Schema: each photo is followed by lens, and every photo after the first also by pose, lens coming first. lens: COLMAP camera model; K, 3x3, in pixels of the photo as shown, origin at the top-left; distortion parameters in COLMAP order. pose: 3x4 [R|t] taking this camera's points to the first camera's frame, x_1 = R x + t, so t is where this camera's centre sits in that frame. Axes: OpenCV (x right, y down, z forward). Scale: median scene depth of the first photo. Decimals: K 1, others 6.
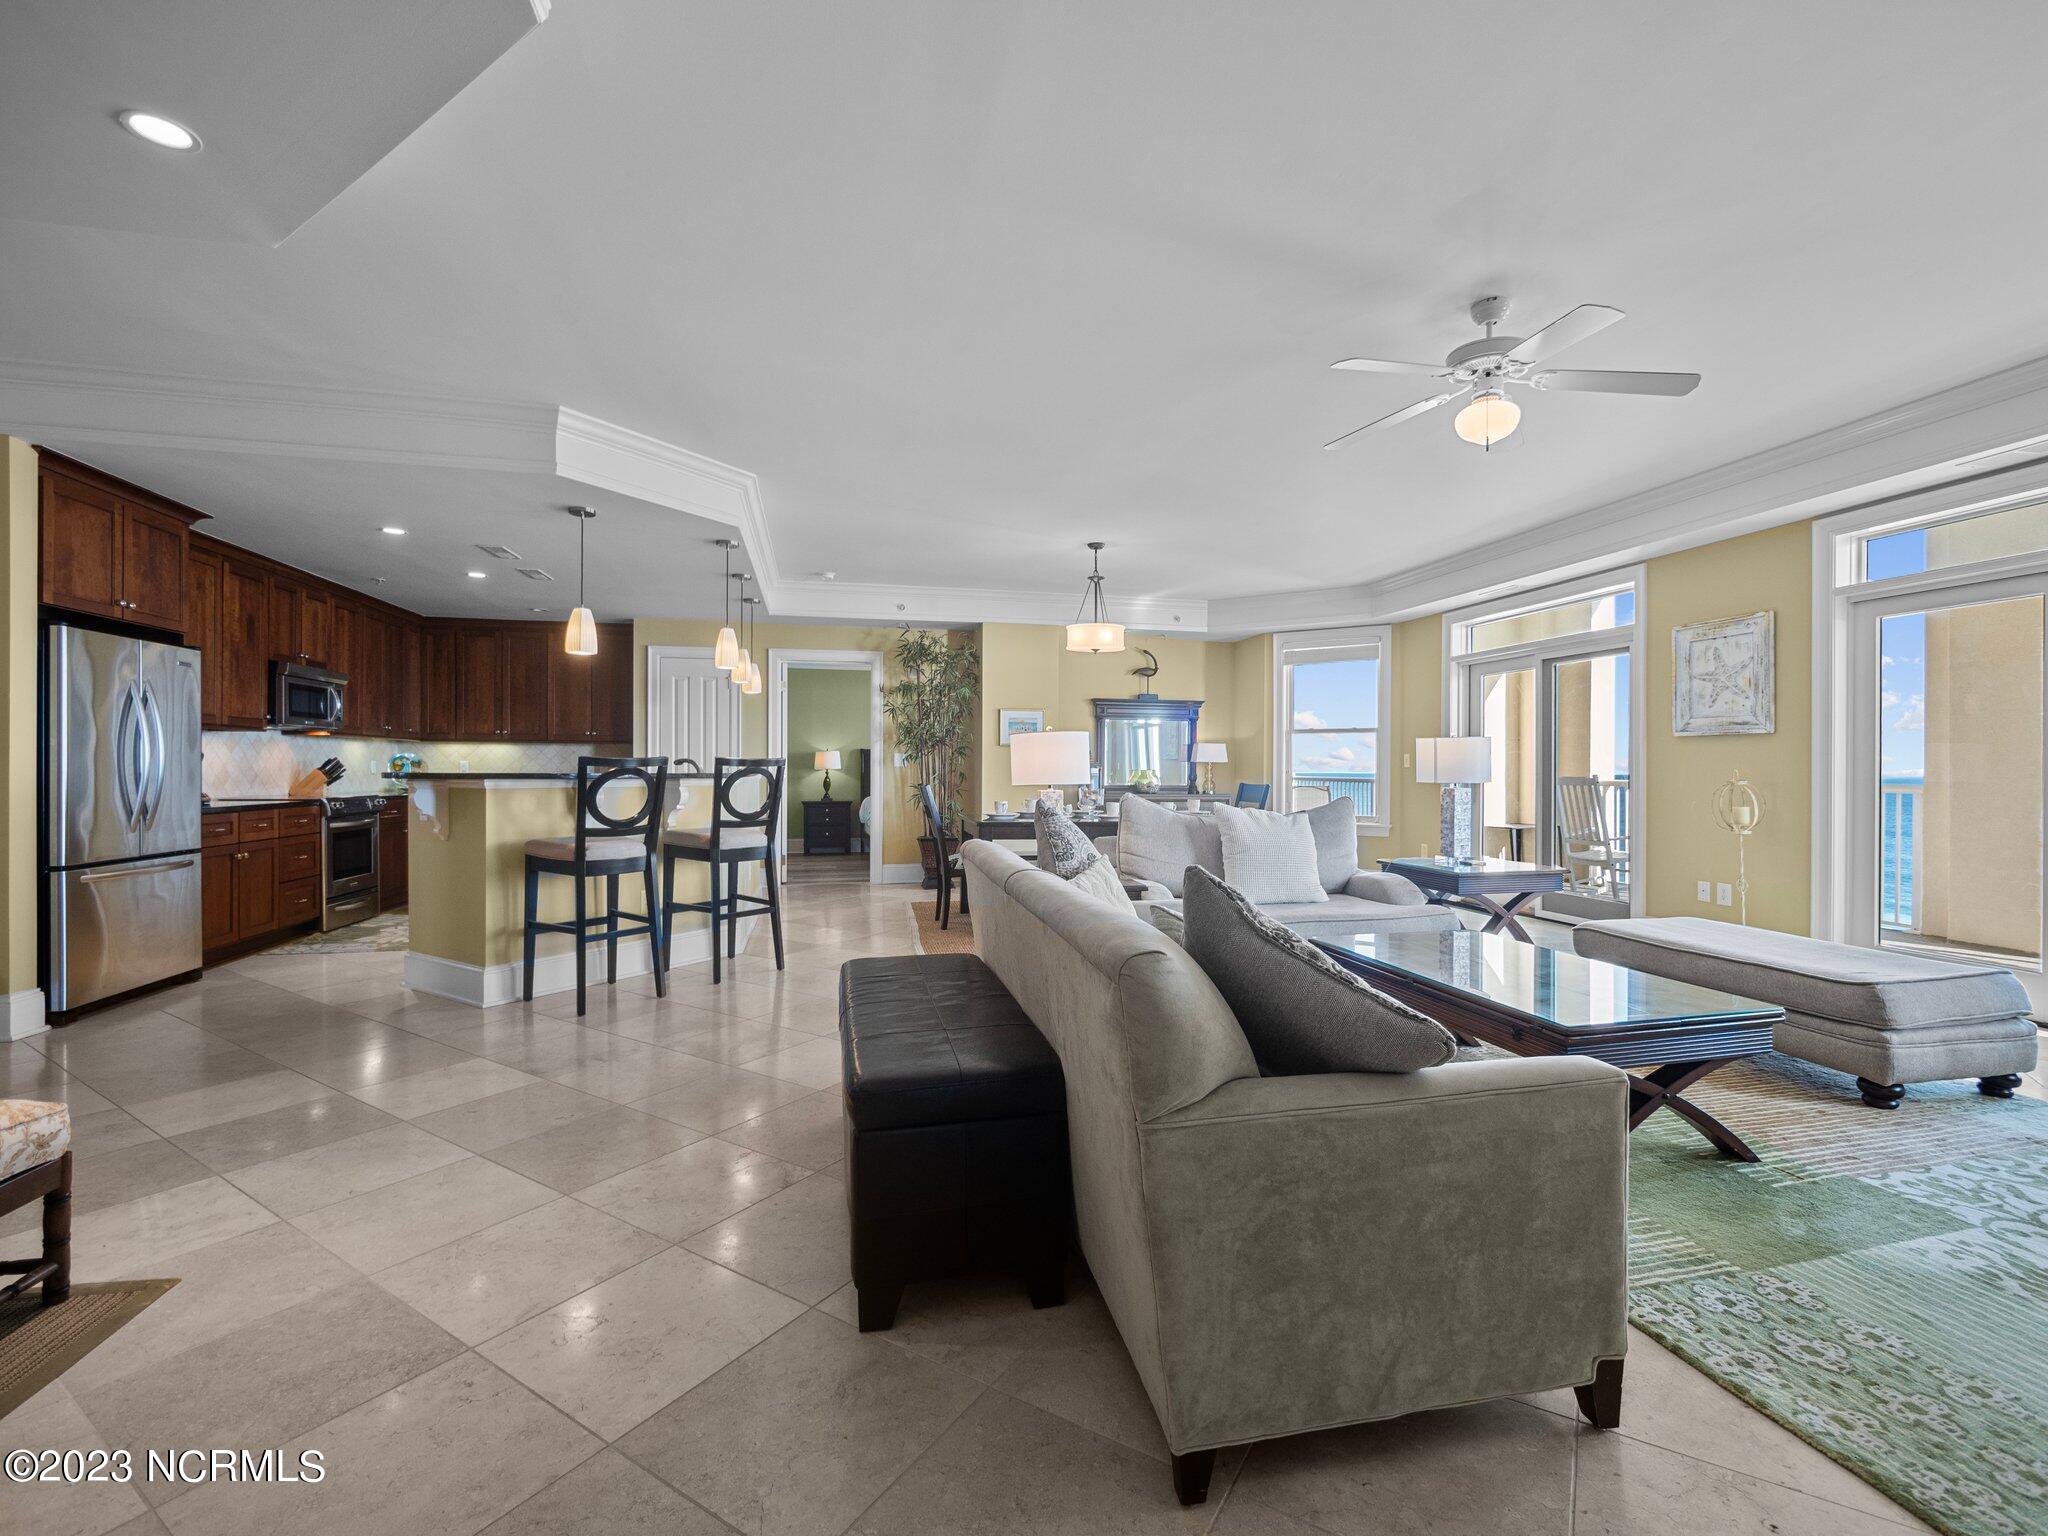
lens RADIAL K [[897.6, 0, 1045.9], [0, 897.6, 769.4], [0, 0, 1]] dist [-0.008810, 0.000586]
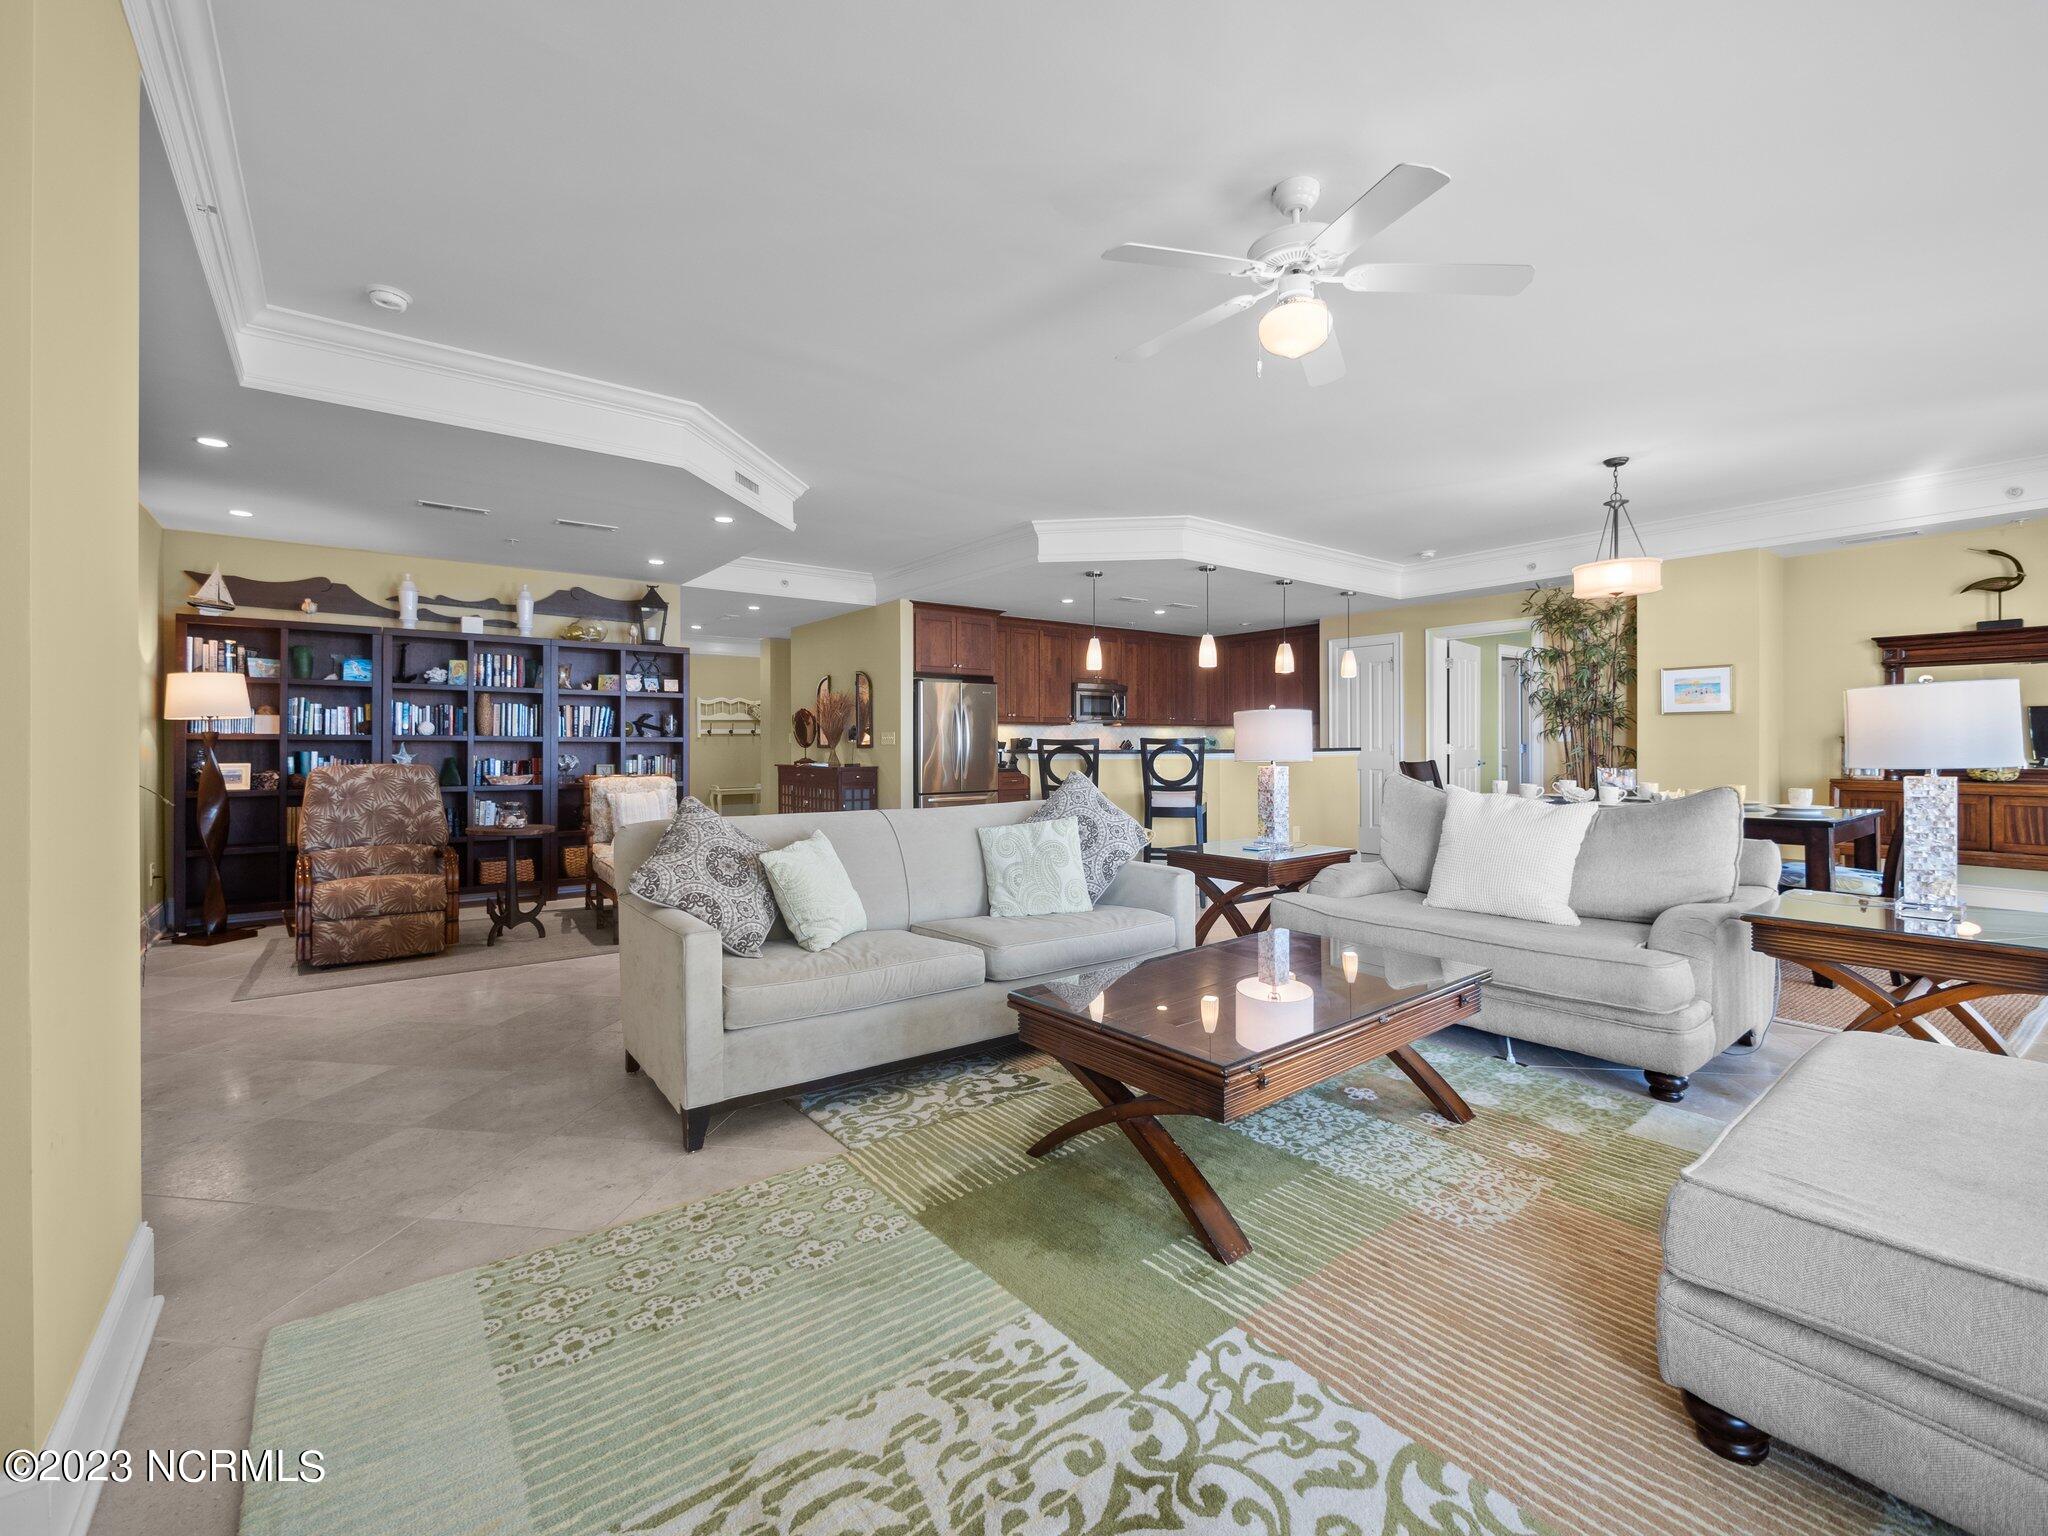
lens RADIAL K [[886.1, 0, 1028.1], [0, 886.1, 740.4], [0, 0, 1]] dist [-0.008258, 0.001345]
pose [[0.409616, -0.009731, -0.912206, 0.695832], [0.004362, 0.999953, -0.008709, 0.000896], [0.912247, -0.000412, 0.409639, 0.265158]]
